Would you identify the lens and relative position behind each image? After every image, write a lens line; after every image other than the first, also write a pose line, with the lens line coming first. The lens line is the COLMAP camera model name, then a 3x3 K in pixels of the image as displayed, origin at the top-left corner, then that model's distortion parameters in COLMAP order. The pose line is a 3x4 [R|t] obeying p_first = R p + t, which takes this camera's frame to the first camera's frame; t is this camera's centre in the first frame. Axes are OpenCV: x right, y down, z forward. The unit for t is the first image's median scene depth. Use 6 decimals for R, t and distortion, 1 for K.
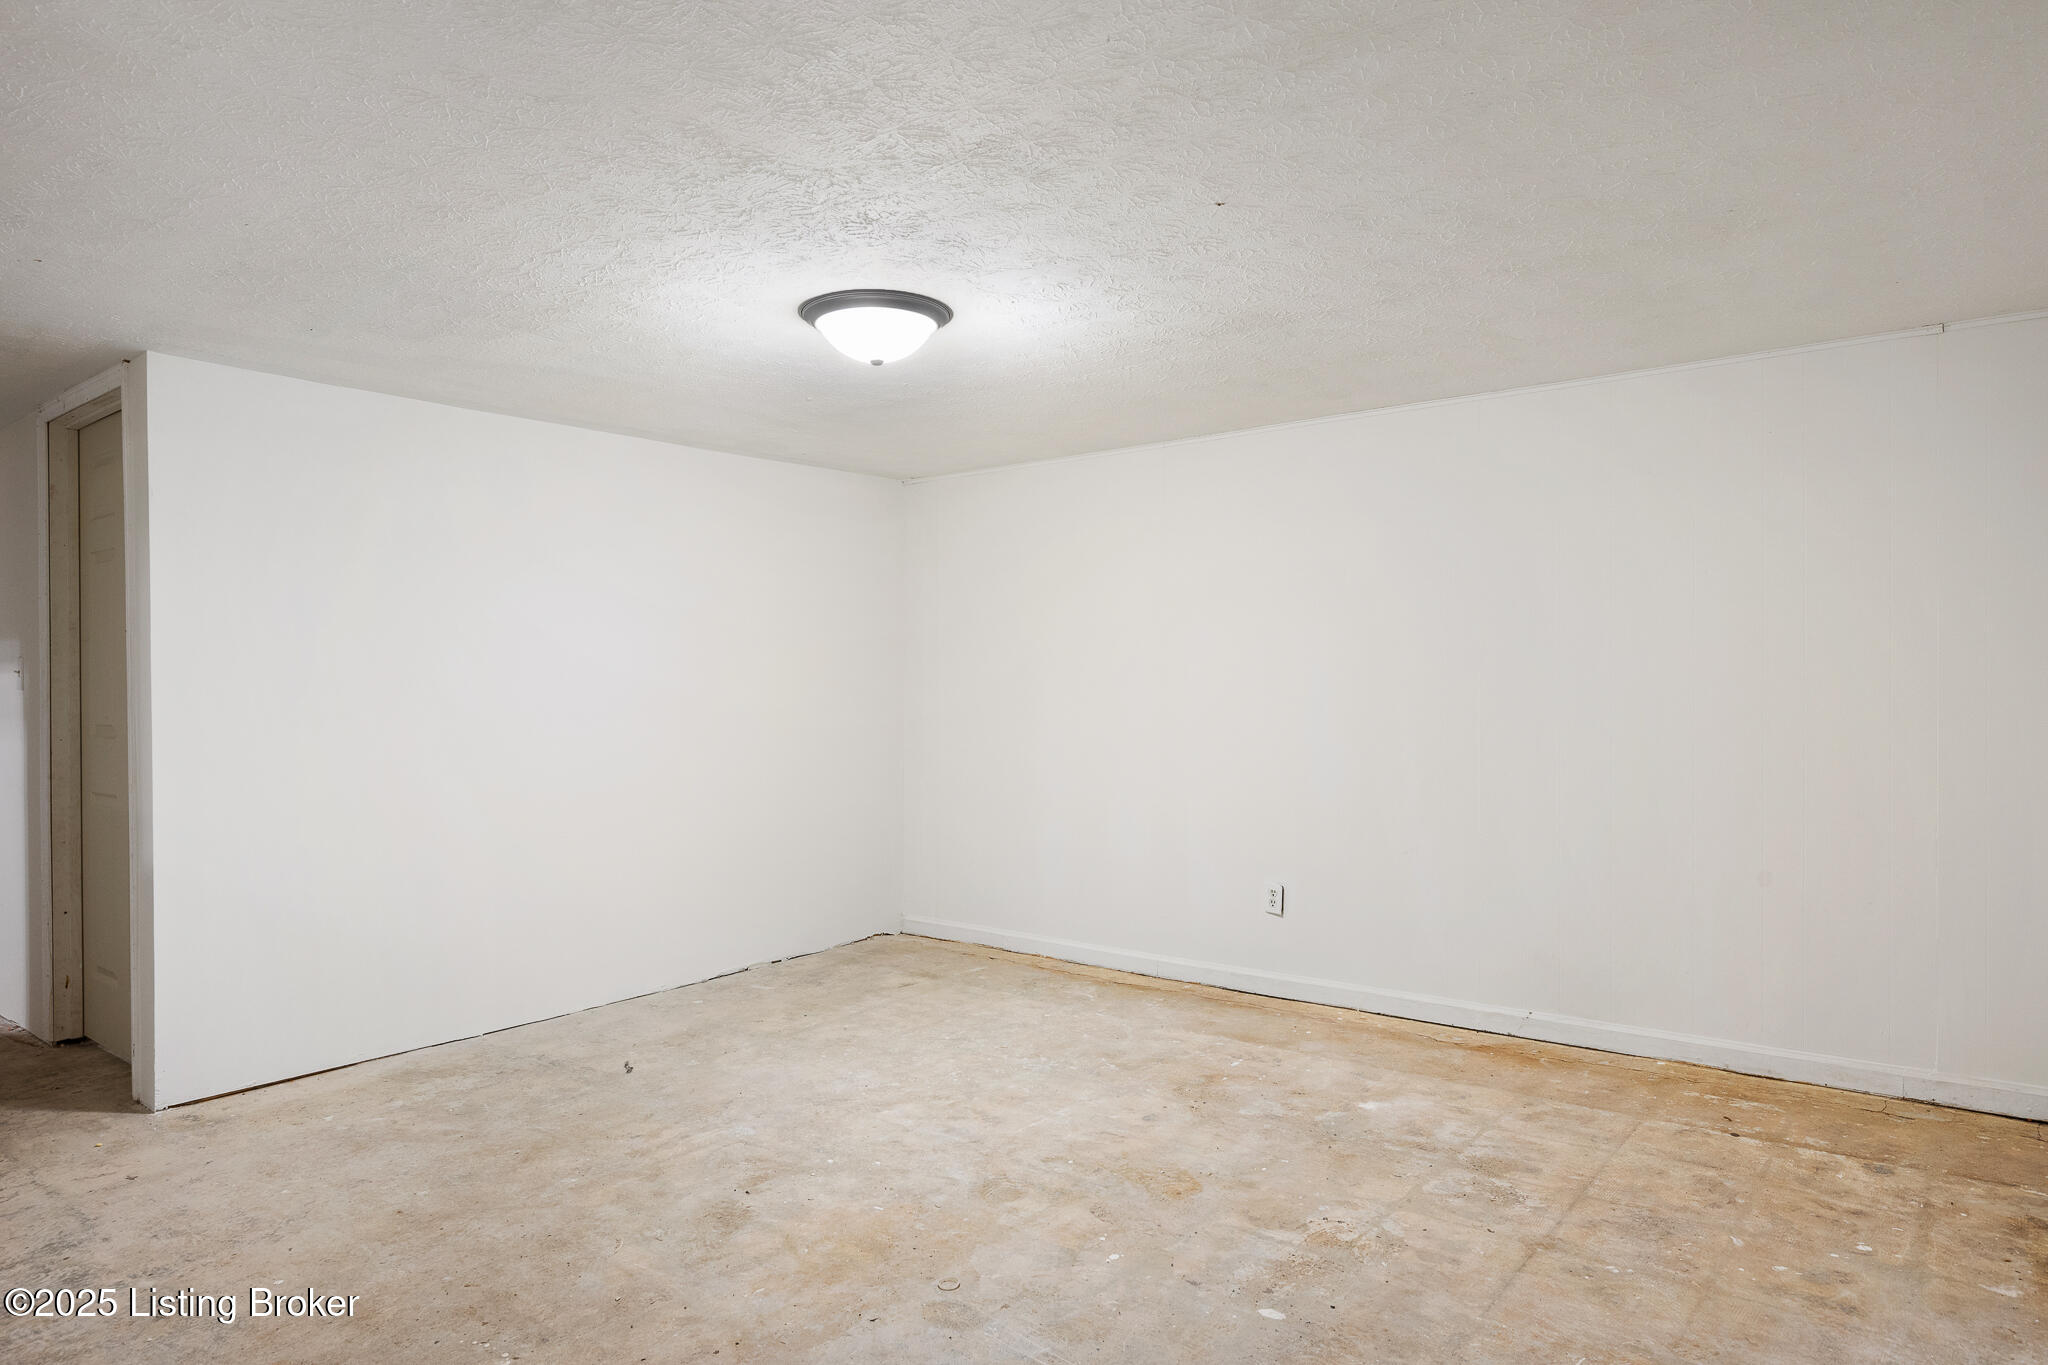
lens RADIAL K [[1250.8, 0, 1024.0], [0, 1250.8, 682.5], [0, 0, 1]] dist [0.000613, -0.000282]
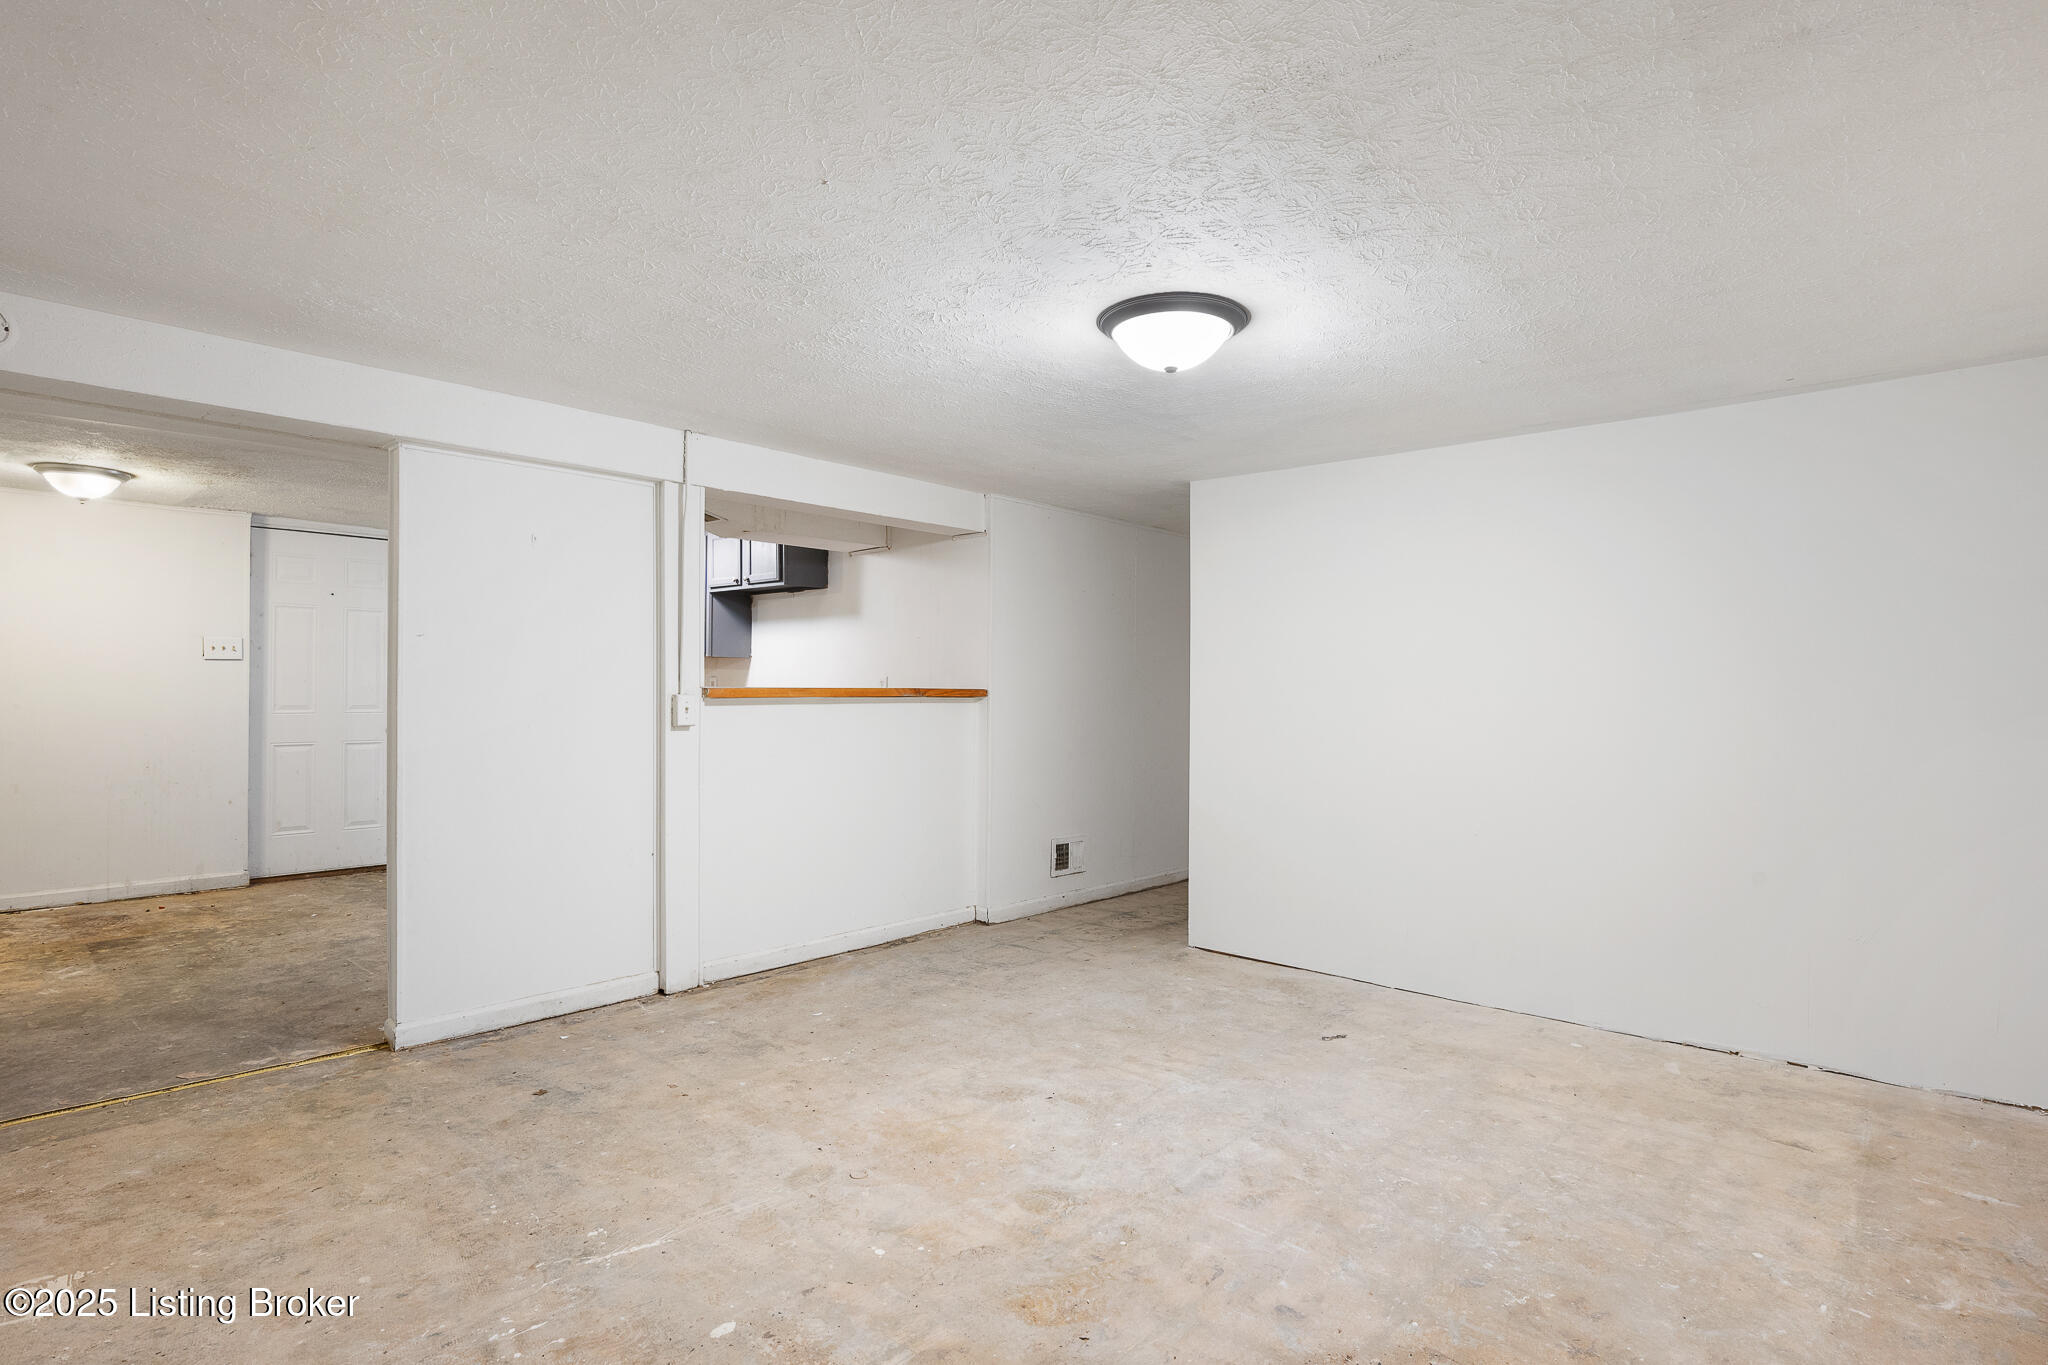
lens RADIAL K [[1030.5, 0, 1014.2], [0, 1030.5, 687.7], [0, 0, 1]] dist [0.001201, -0.000122]
pose [[-0.059400, 0.009183, -0.998192, 0.797687], [-0.007073, 0.999929, 0.009620, -0.007405], [0.998209, 0.007632, -0.059331, 1.026301]]
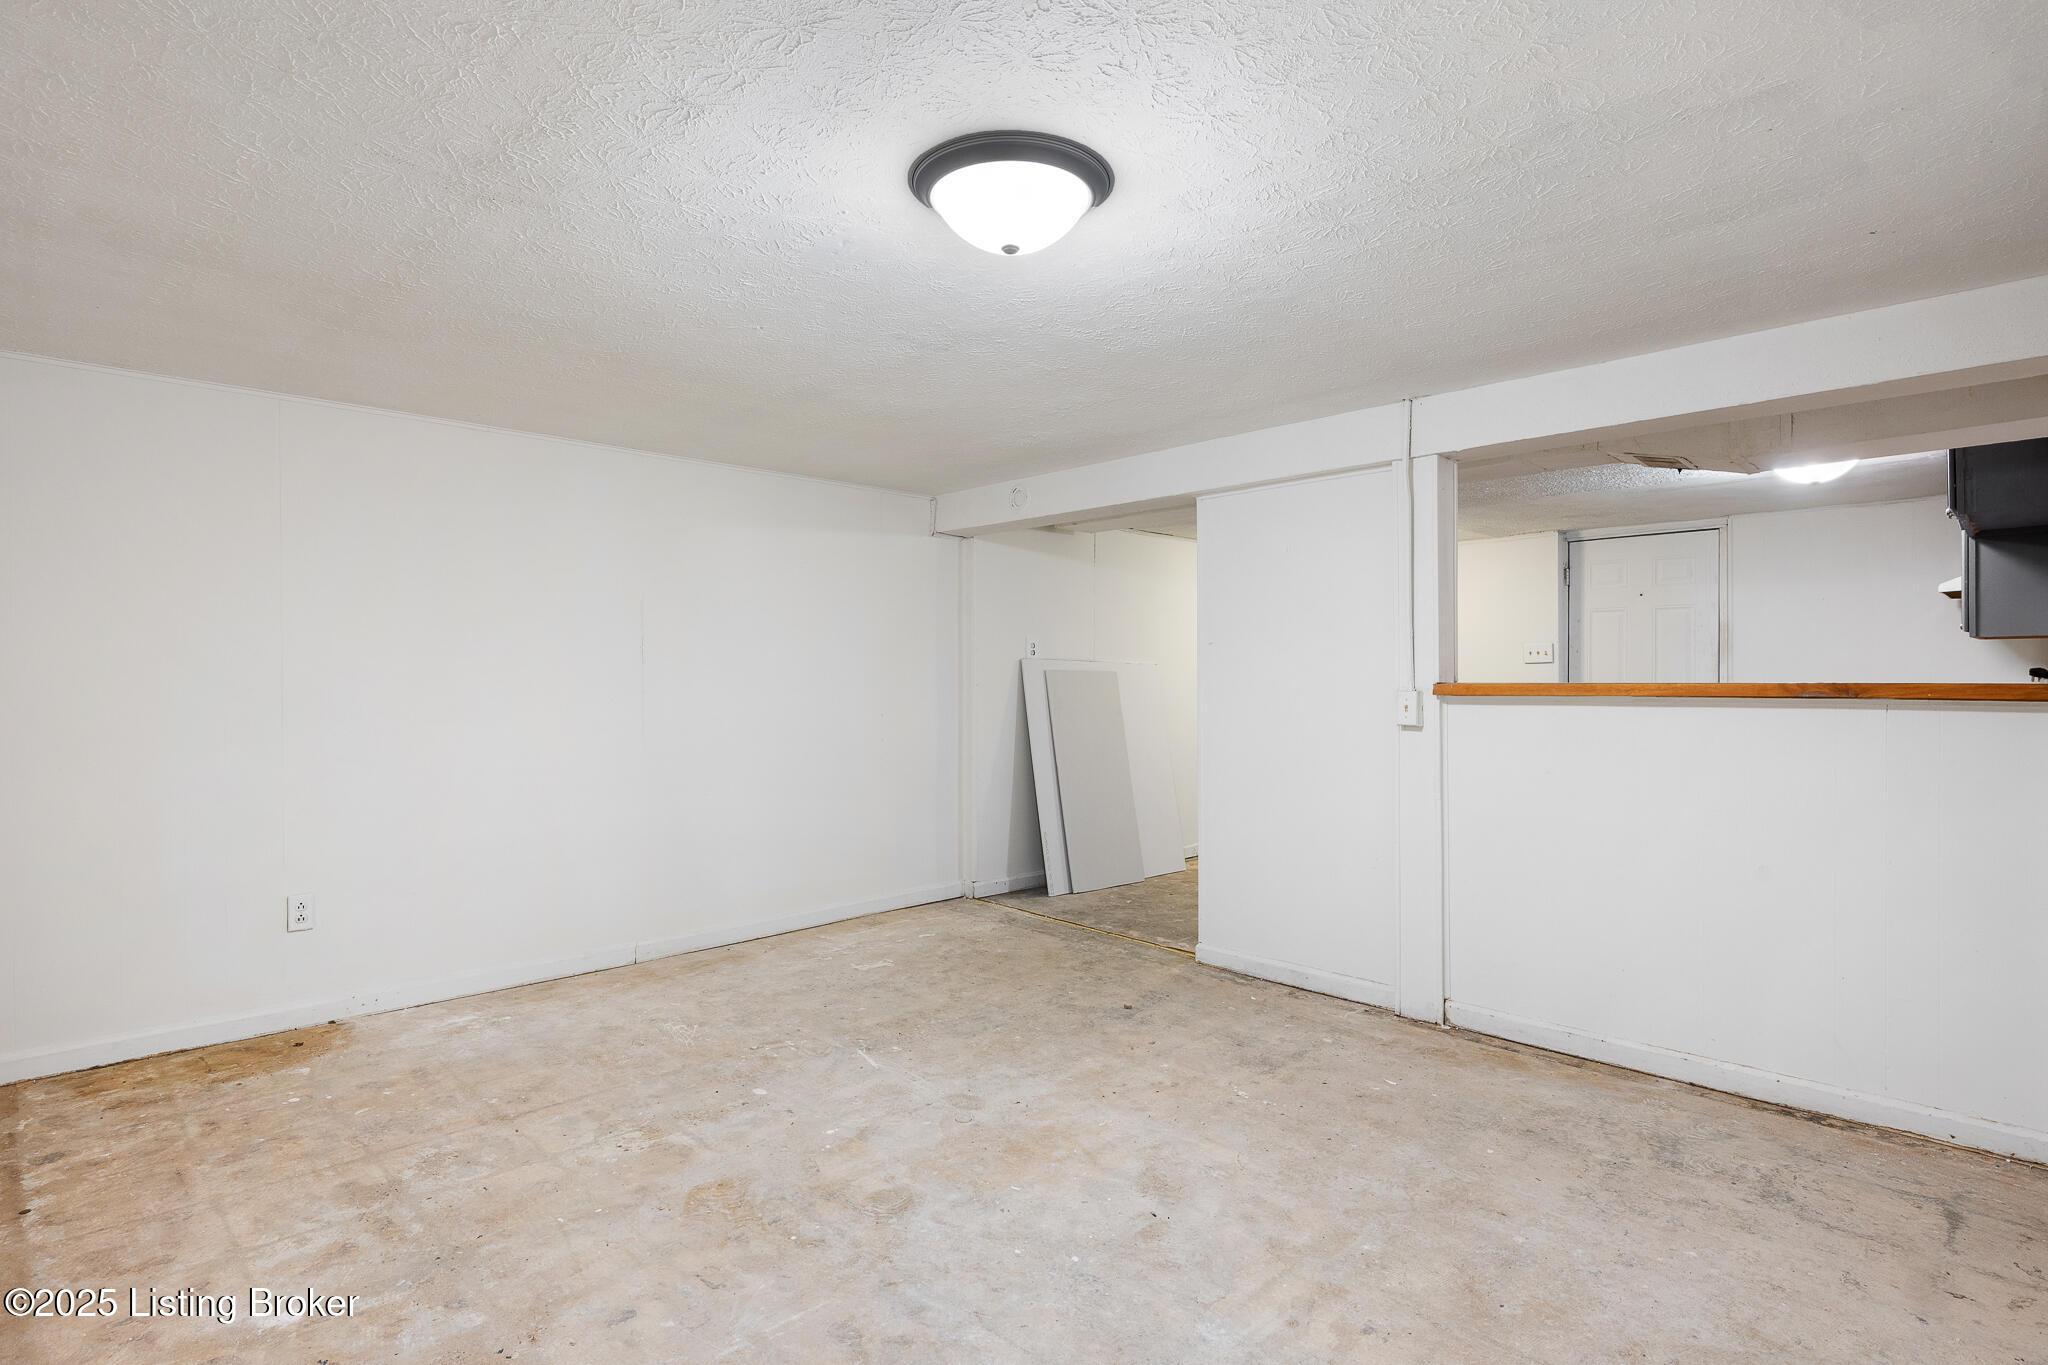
lens RADIAL K [[1030.5, 0, 1014.2], [0, 1030.5, 687.7], [0, 0, 1]] dist [0.001201, -0.000122]
pose [[-0.993956, 0.007766, 0.109501, -0.205329], [0.008236, 0.999959, 0.003842, 0.005396], [-0.109467, 0.004720, -0.993979, 1.791401]]
